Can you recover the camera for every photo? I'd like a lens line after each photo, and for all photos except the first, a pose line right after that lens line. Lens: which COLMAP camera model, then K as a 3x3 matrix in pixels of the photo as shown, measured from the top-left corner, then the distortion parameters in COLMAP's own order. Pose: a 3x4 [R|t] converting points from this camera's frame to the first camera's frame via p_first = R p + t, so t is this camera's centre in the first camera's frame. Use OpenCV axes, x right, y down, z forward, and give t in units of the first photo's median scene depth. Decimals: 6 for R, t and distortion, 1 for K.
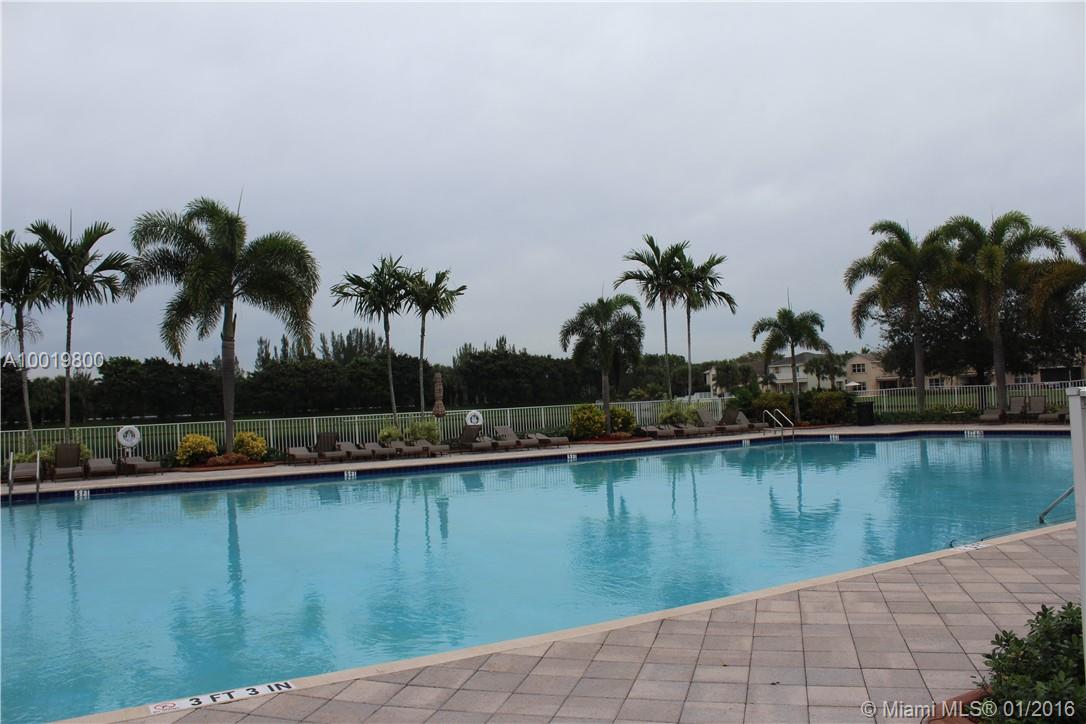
lens RADIAL K [[988.3, 0, 521.2], [0, 988.3, 391.9], [0, 0, 1]] dist [-0.171713, 0.130166]
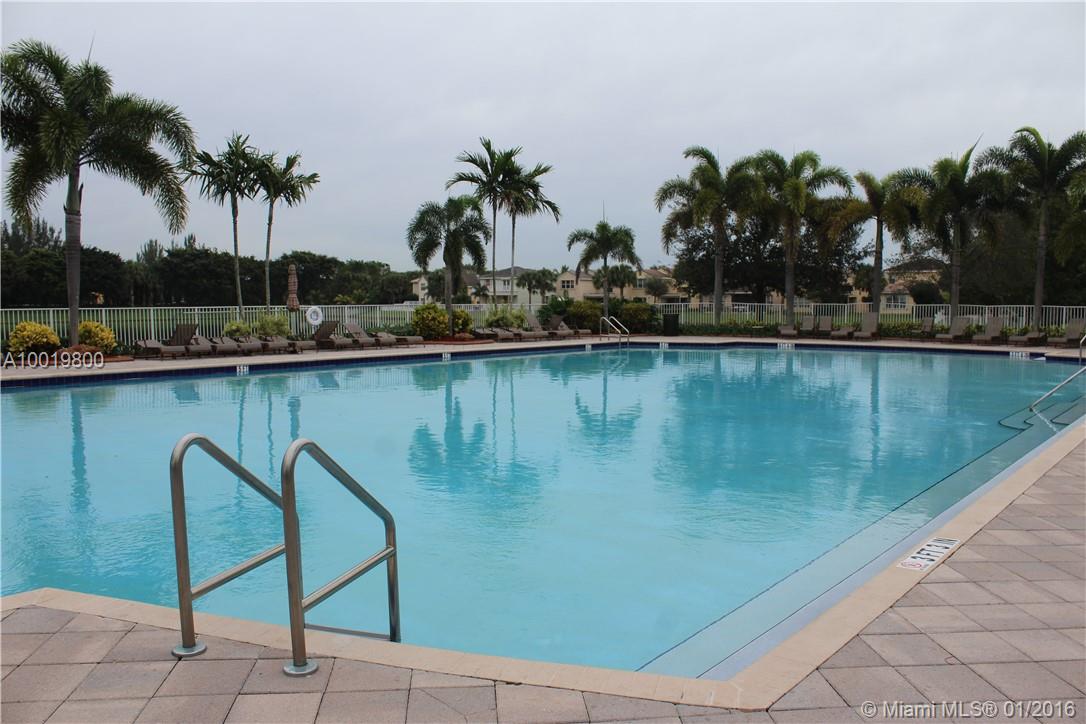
lens RADIAL K [[988.3, 0, 552.3], [0, 988.3, 392.1], [0, 0, 1]] dist [-0.171713, 0.130166]
pose [[0.920548, 0.008841, 0.390529, -0.201089], [-0.043778, 0.995781, 0.080650, 0.014859], [-0.388168, -0.091339, 0.917051, 0.041643]]
